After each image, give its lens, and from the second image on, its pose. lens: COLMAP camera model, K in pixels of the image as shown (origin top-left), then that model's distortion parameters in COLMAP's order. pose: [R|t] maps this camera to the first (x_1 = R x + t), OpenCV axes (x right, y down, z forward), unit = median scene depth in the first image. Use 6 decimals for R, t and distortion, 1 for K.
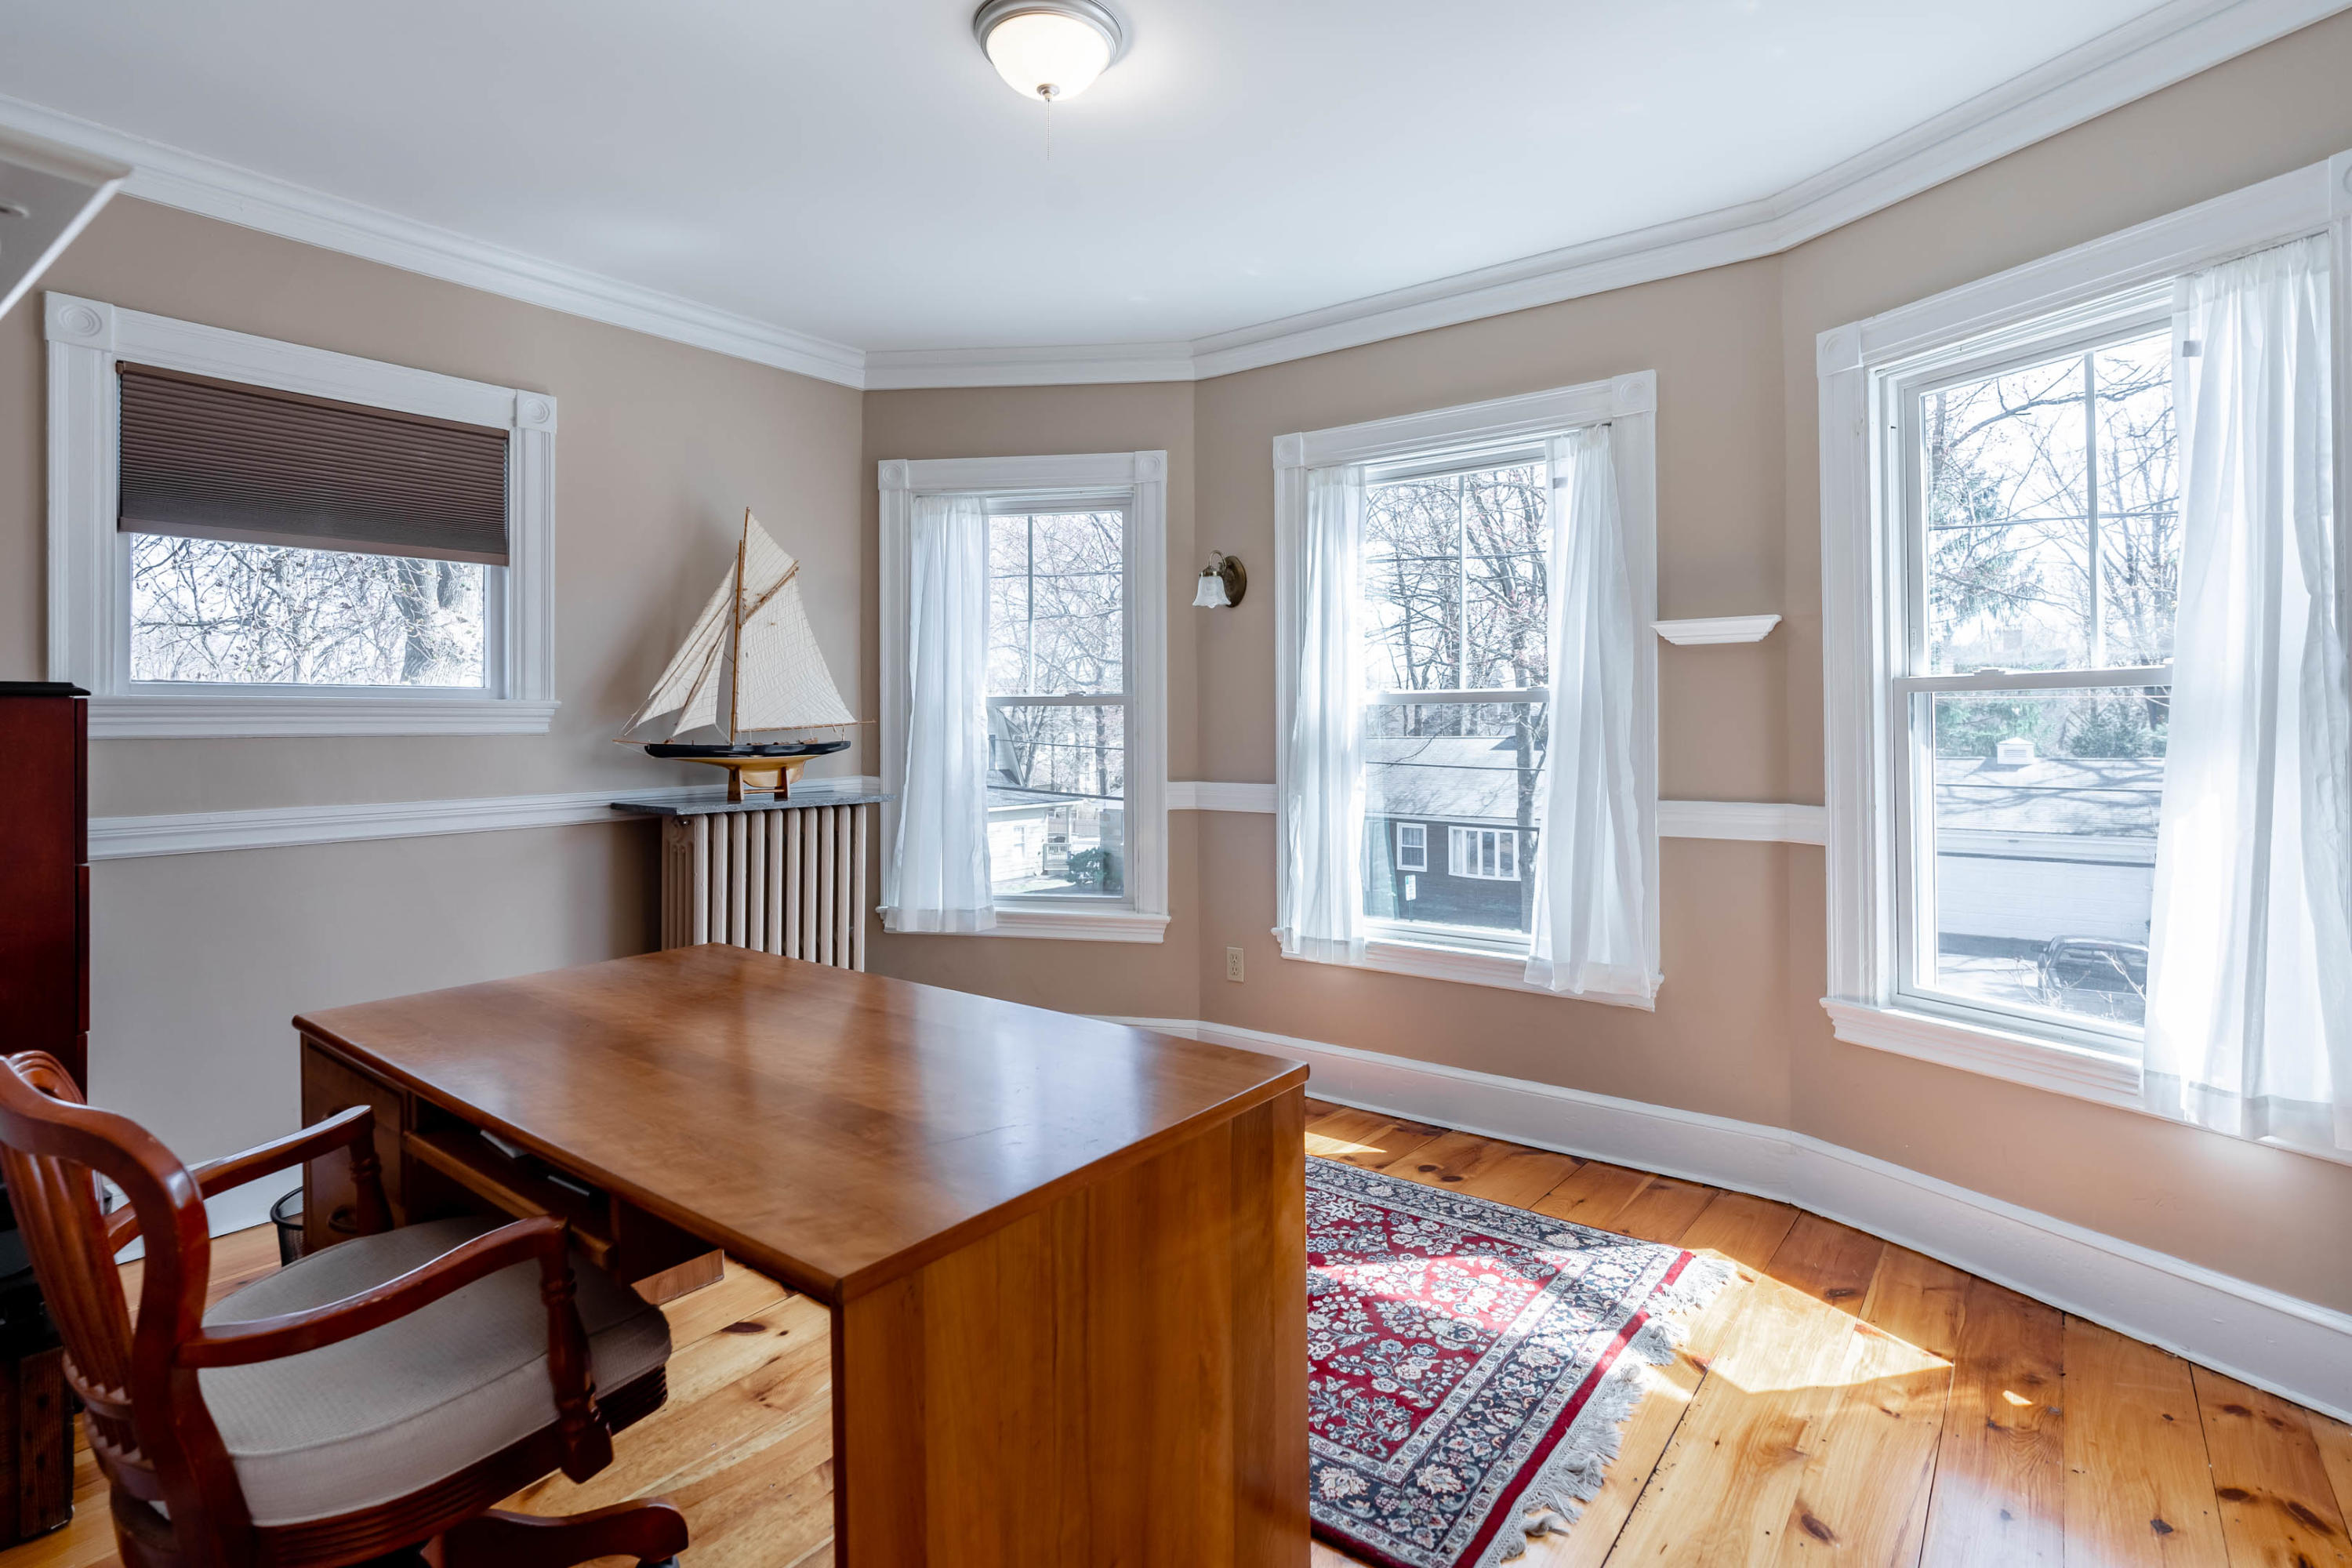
lens RADIAL K [[1168.4, 0, 1196.0], [0, 1168.4, 719.9], [0, 0, 1]] dist [-0.004074, 0.000319]
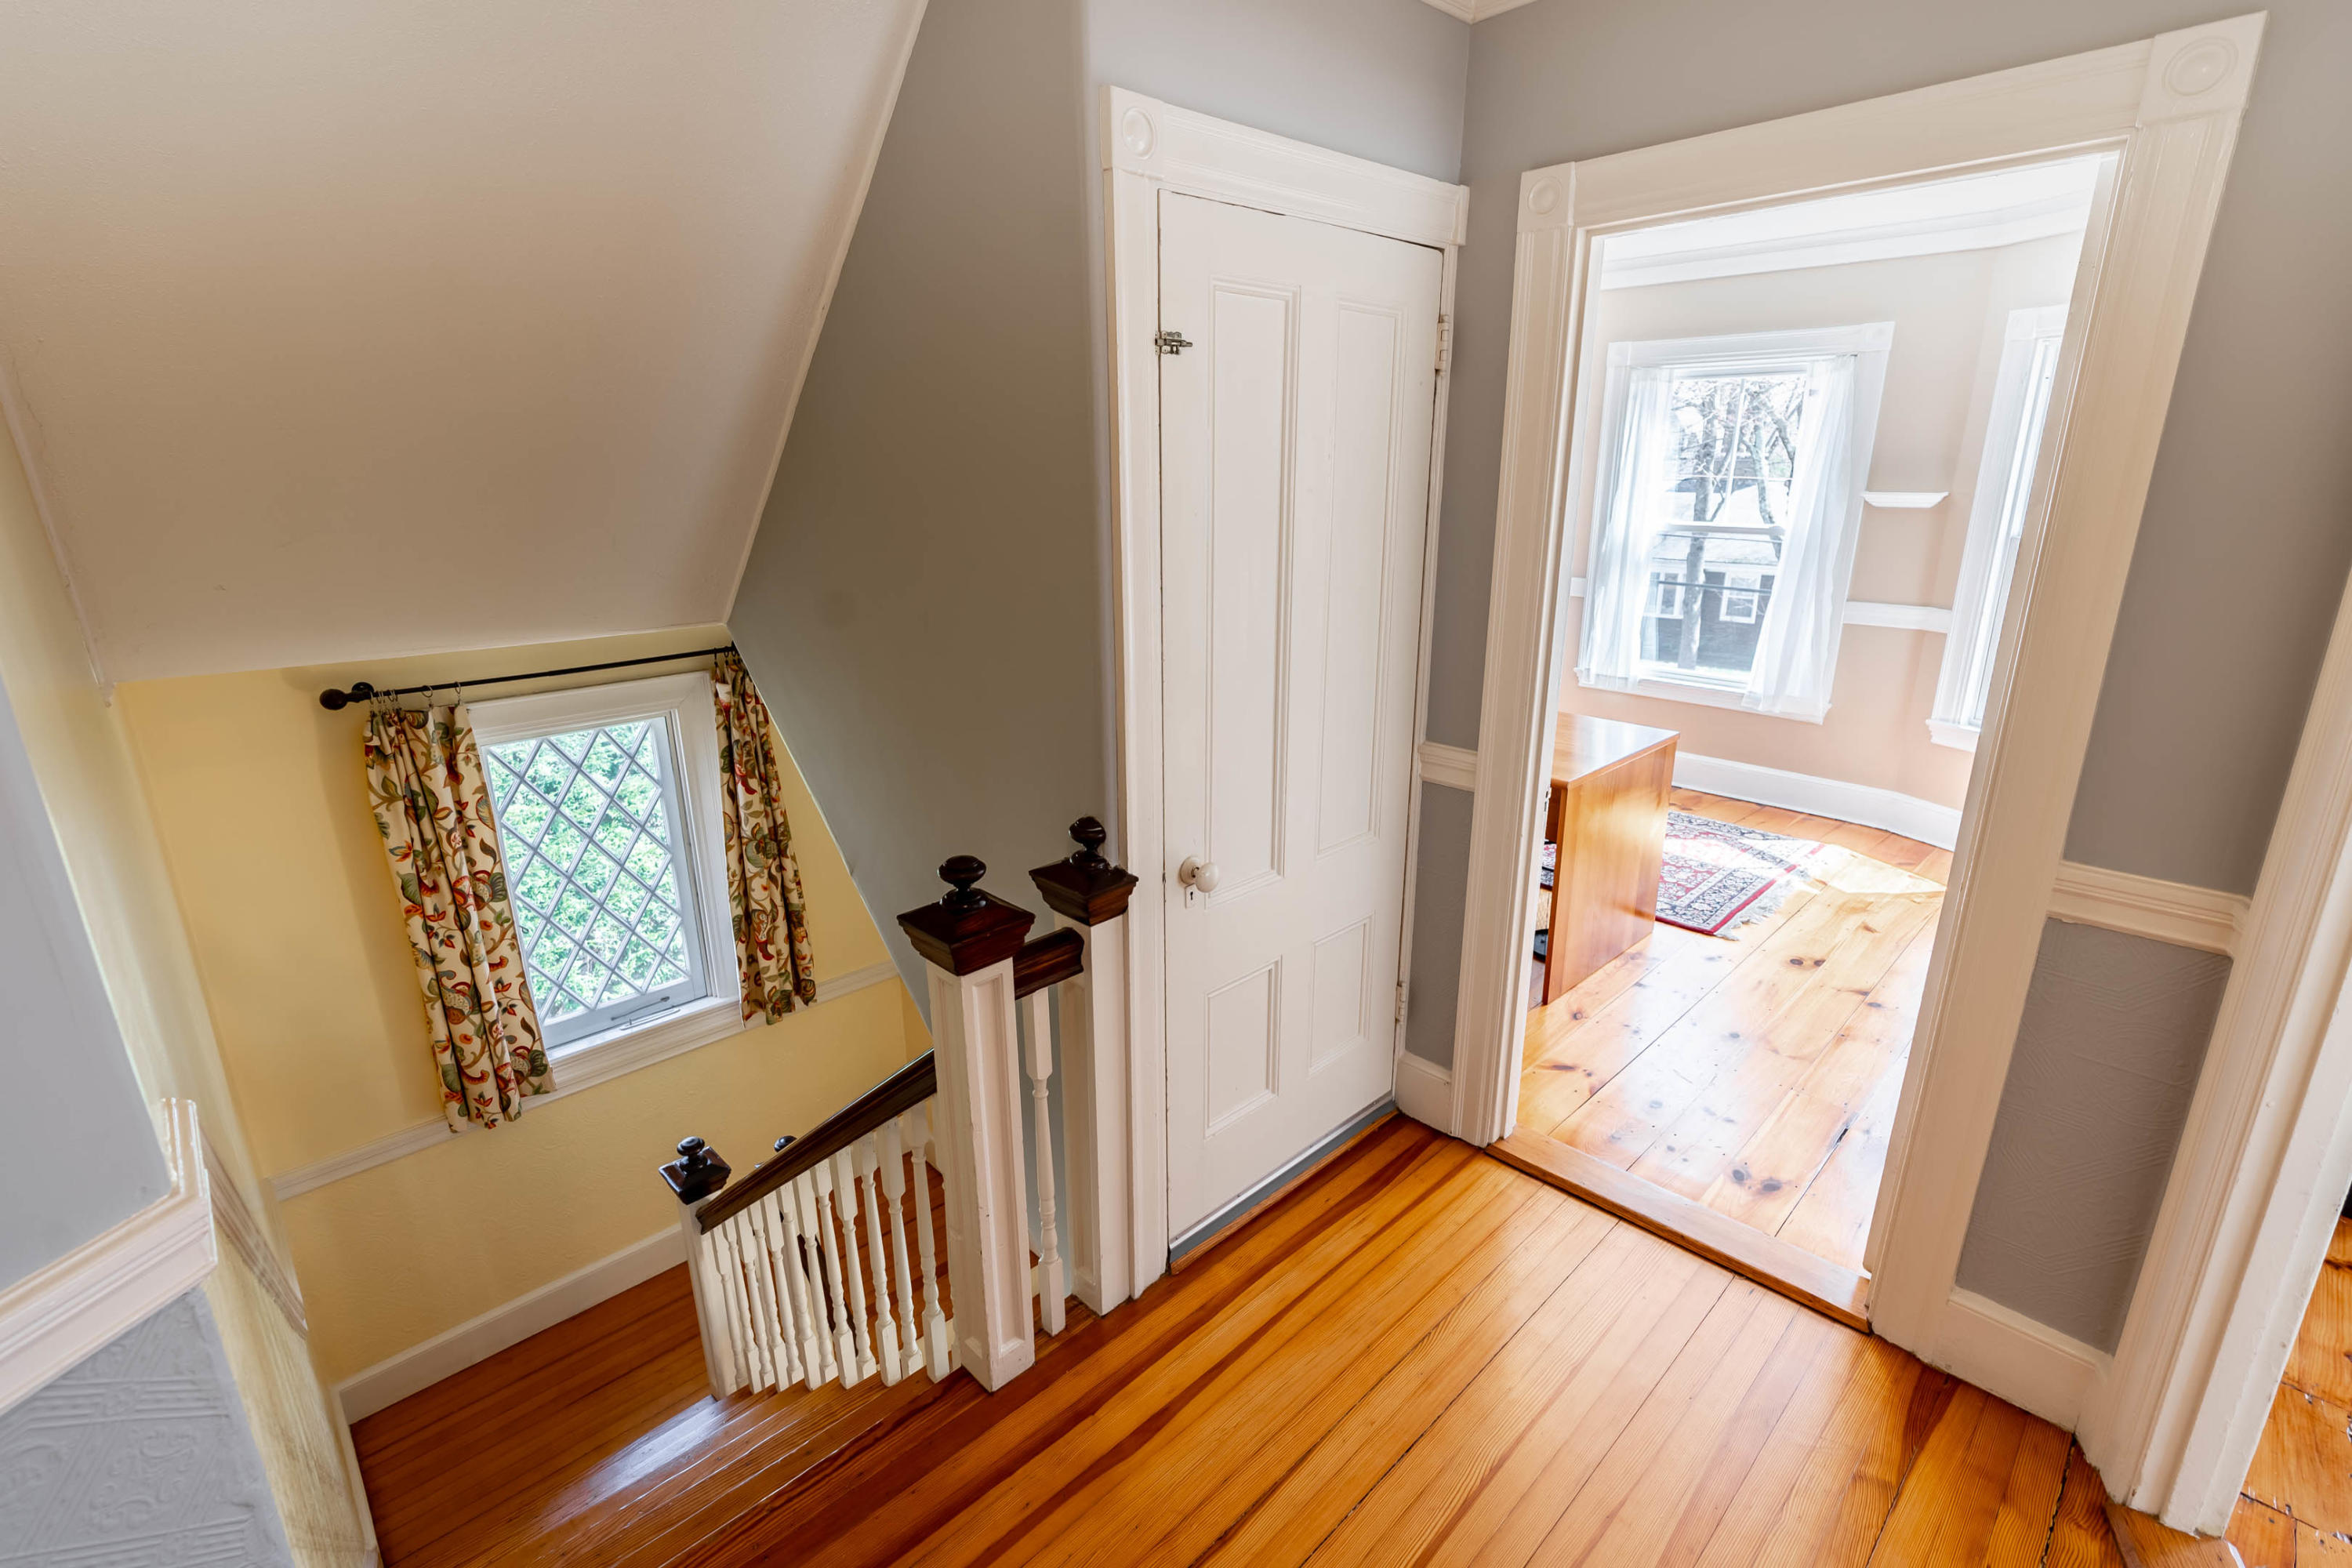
lens RADIAL K [[1077.1, 0, 1181.6], [0, 1077.1, 779.8], [0, 0, 1]] dist [0.000089, 0.000424]
pose [[0.988389, 0.044351, -0.145325, -0.341406], [0.000410, 0.955669, 0.294442, -0.156948], [0.151941, -0.291083, 0.944555, -0.745825]]
